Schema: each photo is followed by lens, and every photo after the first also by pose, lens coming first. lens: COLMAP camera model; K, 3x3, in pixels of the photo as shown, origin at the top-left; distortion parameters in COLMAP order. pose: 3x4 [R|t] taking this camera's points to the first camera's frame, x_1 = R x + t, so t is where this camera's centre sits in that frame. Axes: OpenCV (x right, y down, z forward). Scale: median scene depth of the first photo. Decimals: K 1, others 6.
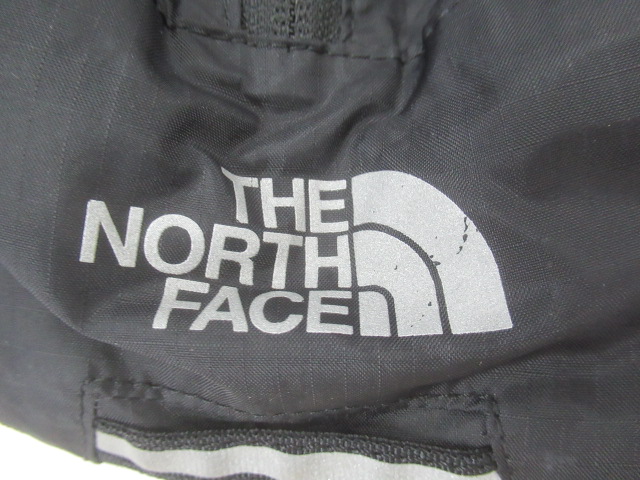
lens RADIAL K [[496.1, 0, 319.8], [0, 496.1, 240.1], [0, 0, 1]] dist [0.001435, -0.000311]
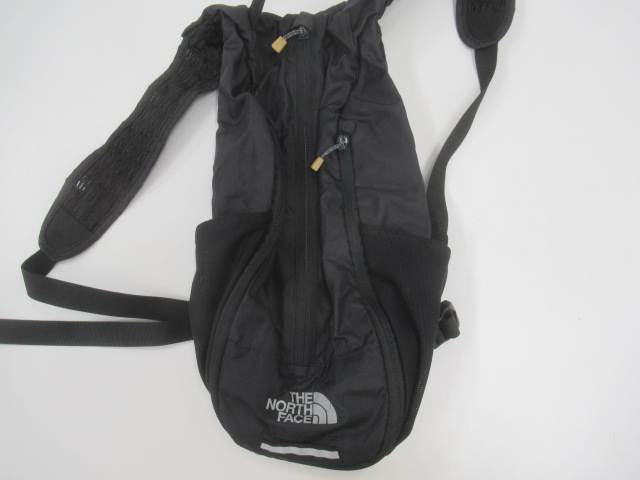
lens RADIAL K [[496.1, 0, 320.5], [0, 496.1, 240.4], [0, 0, 1]] dist [0.001435, -0.000311]
pose [[0.999043, 0.020522, -0.038637, 0.325651], [-0.029065, 0.971421, -0.235577, -0.484037], [0.032698, 0.236475, 0.971087, -4.732986]]
